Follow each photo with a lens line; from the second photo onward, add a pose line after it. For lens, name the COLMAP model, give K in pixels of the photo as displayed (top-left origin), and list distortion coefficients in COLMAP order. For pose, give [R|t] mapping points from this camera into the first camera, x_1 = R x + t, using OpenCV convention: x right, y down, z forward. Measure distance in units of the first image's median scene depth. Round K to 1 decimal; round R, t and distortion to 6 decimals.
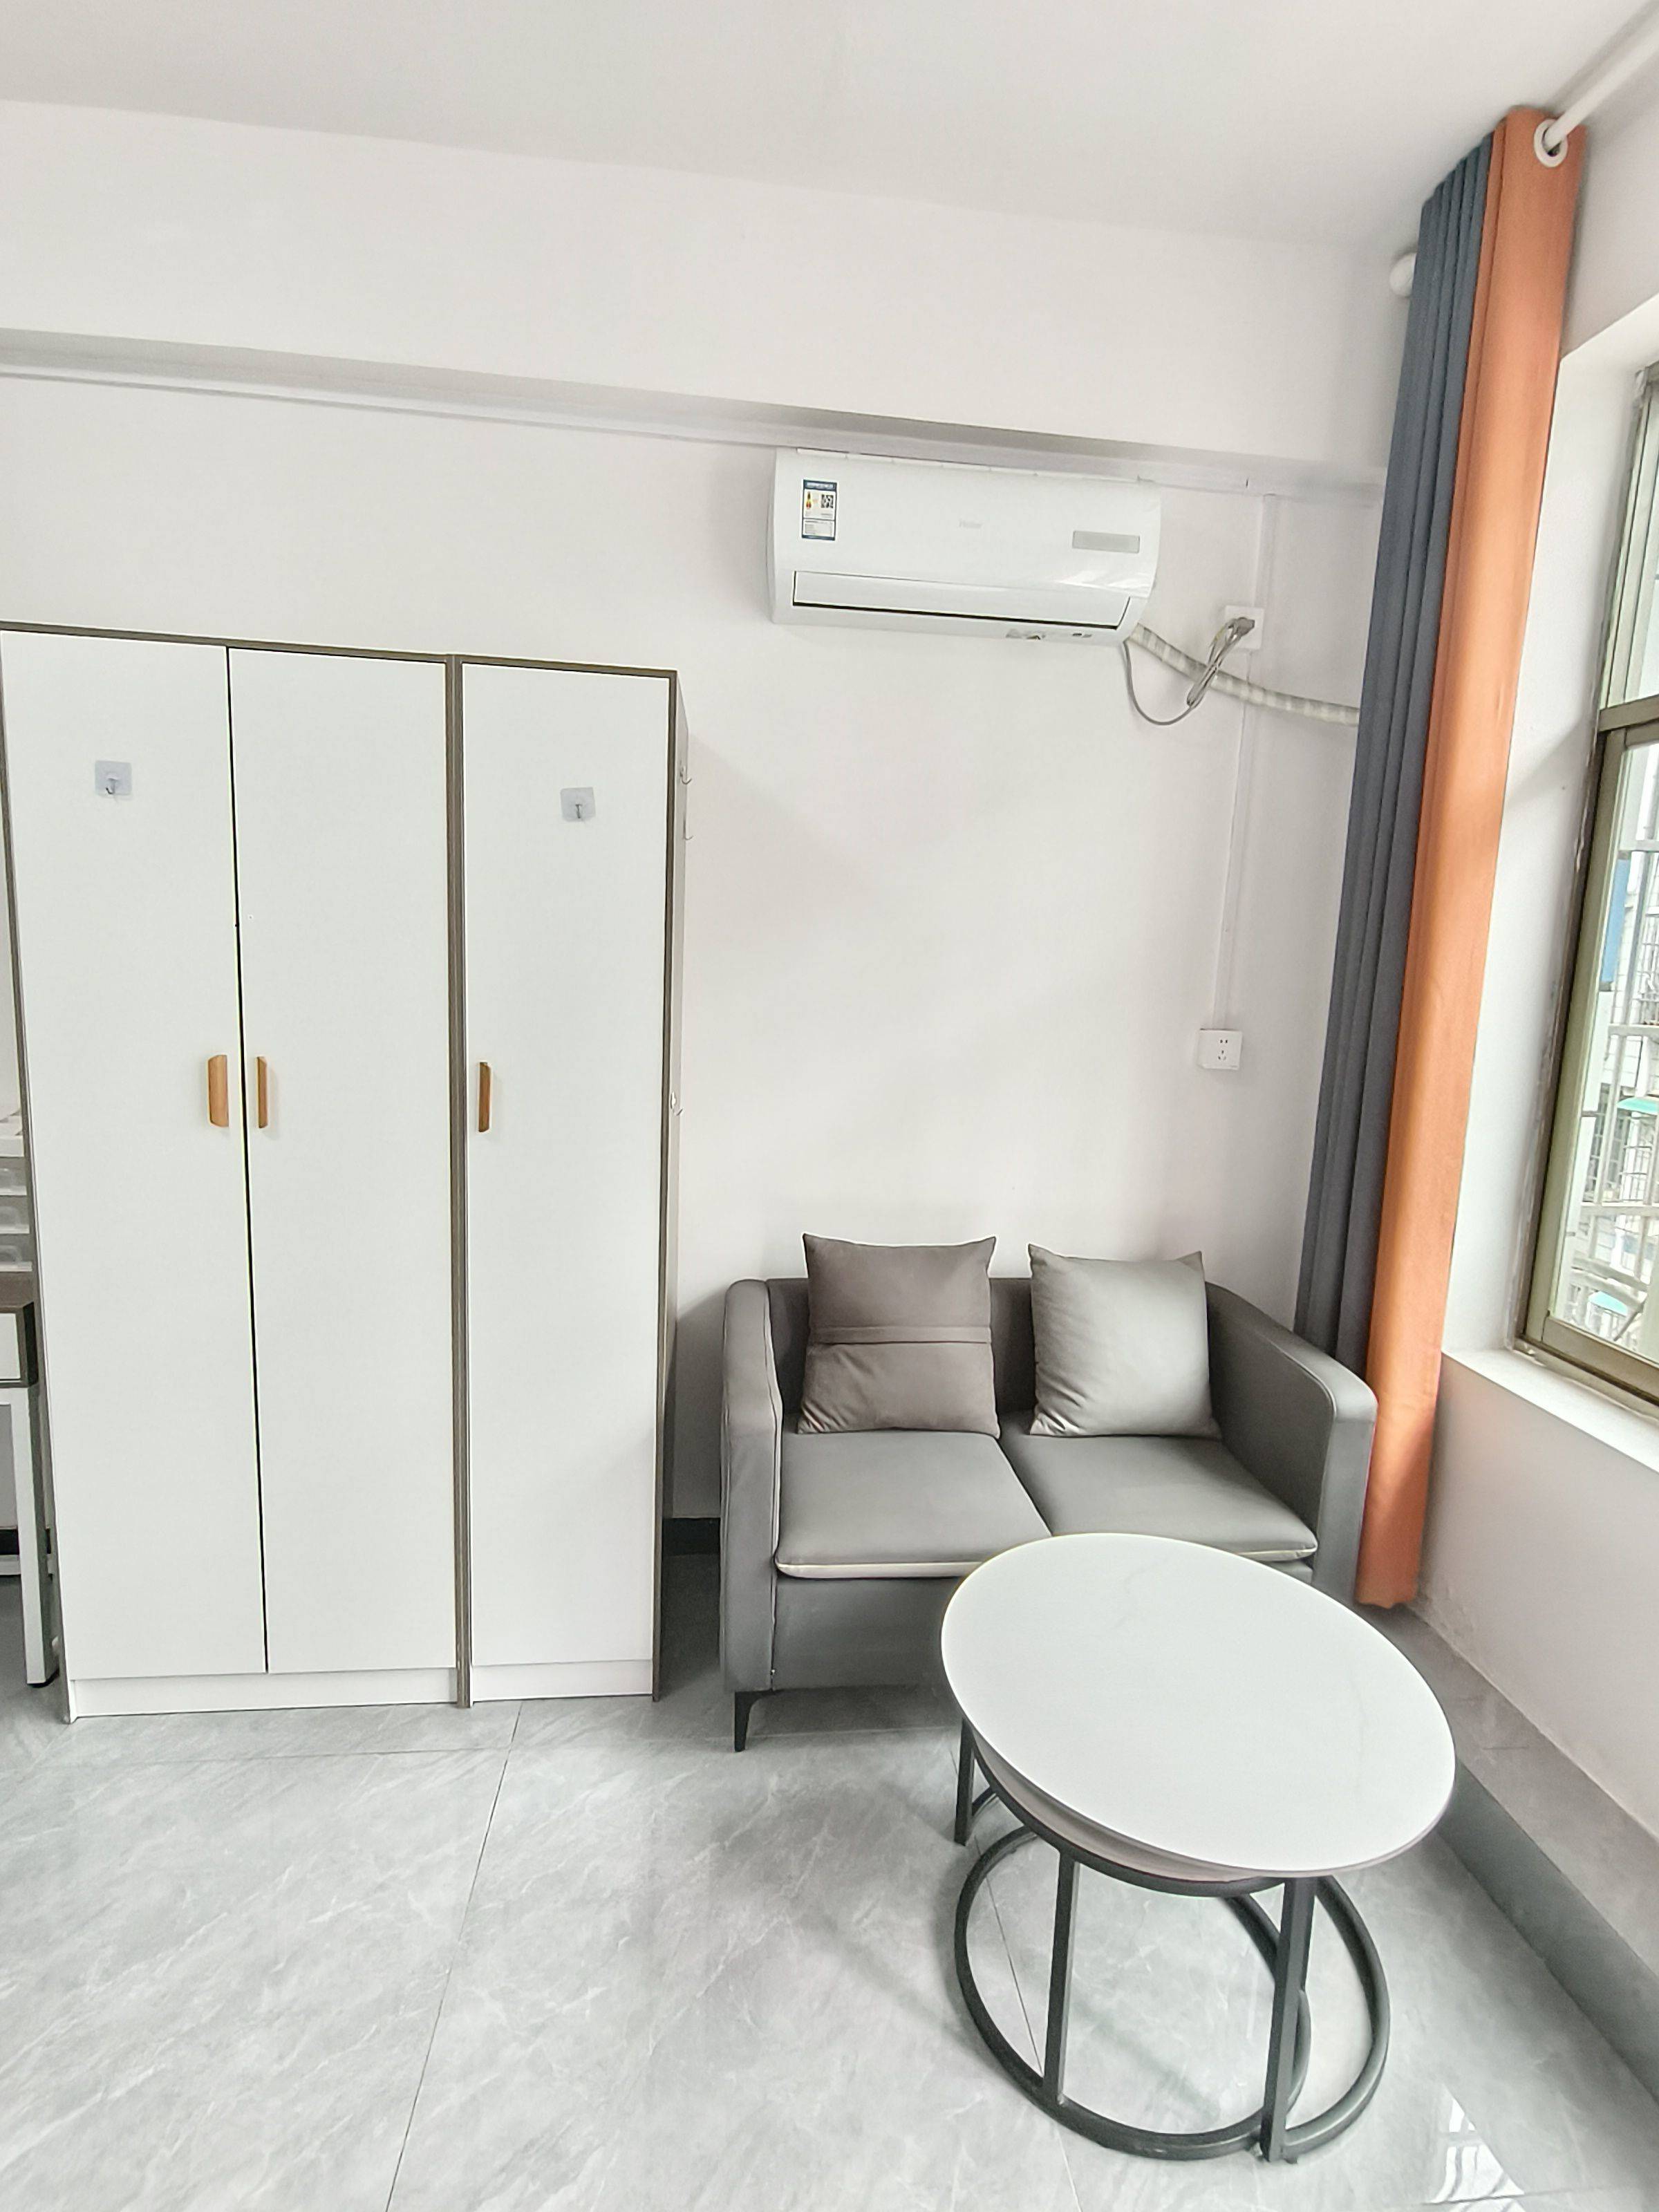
lens RADIAL K [[1047.2, 0, 838.4], [0, 1047.2, 1100.2], [0, 0, 1]] dist [-0.001552, 0.001667]
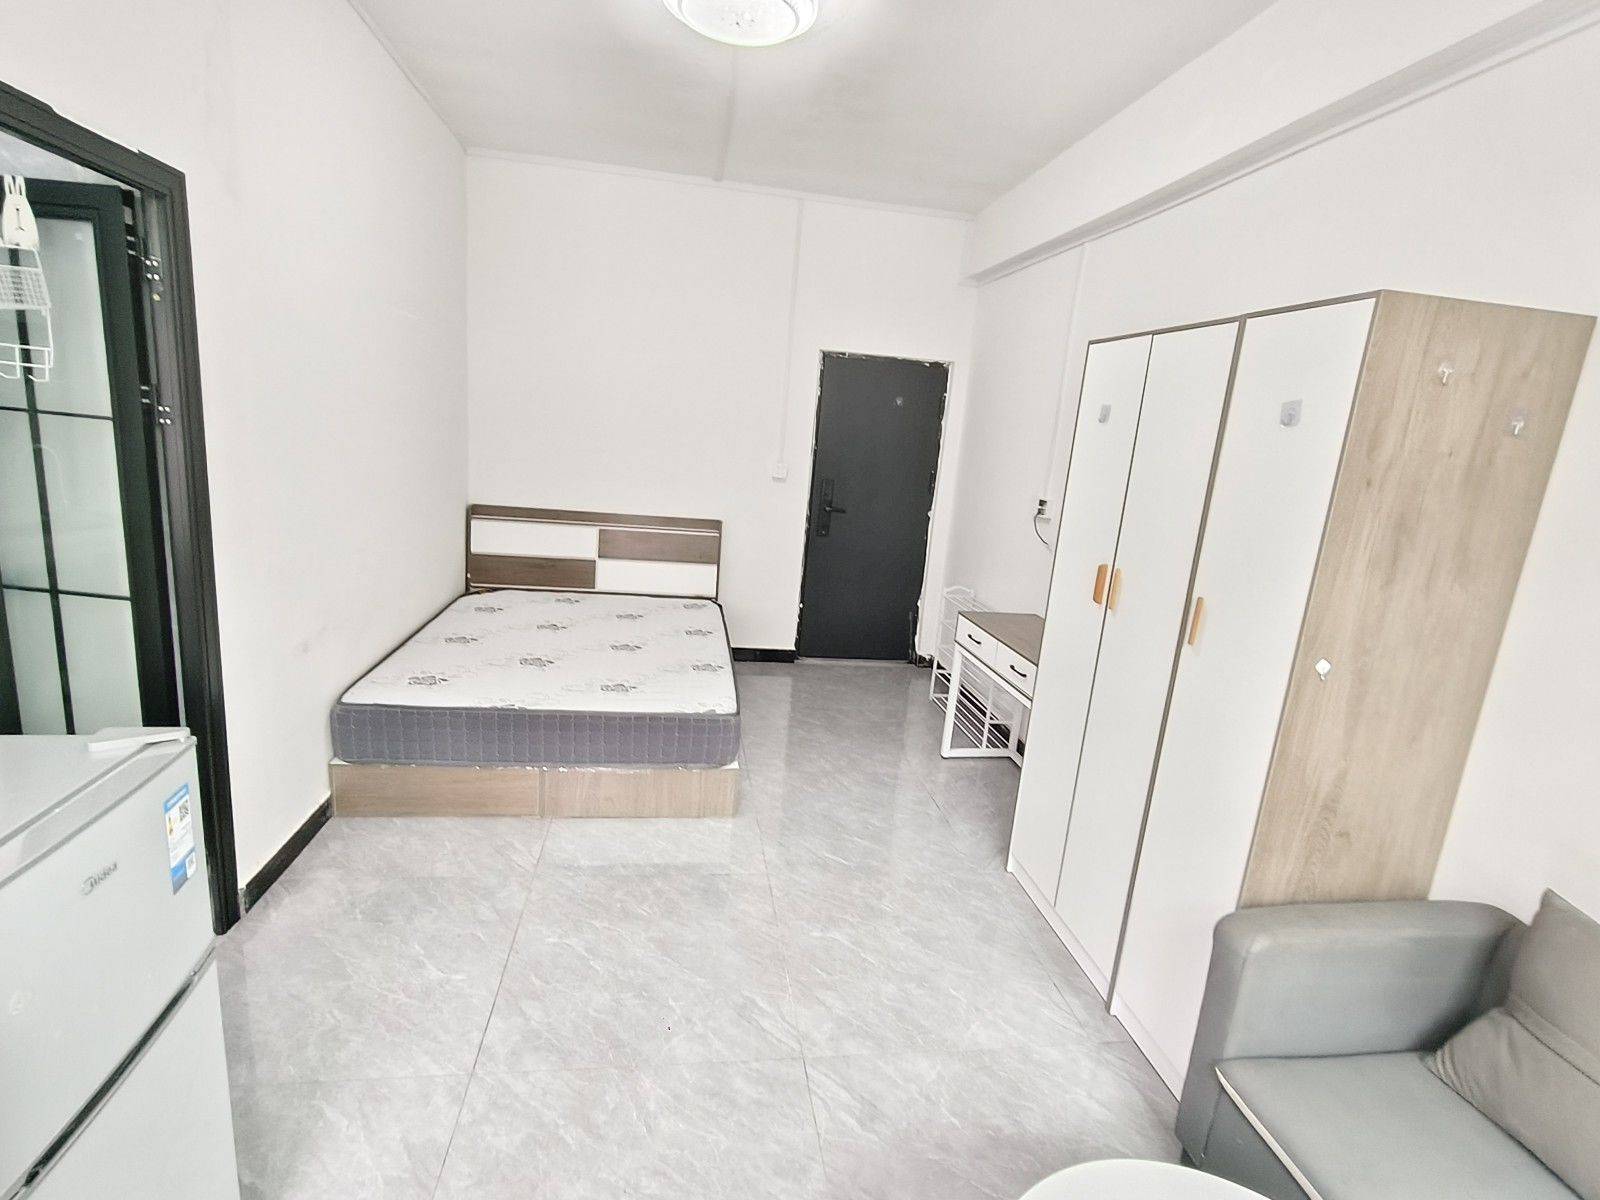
lens RADIAL K [[757.4, 0, 795.0], [0, 757.4, 587.9], [0, 0, 1]] dist [-0.001552, 0.001667]
pose [[0.036217, 0.171748, -0.984475, 0.619200], [-0.218397, 0.962669, 0.159910, -0.087892], [0.975188, 0.209215, 0.072374, 0.366149]]
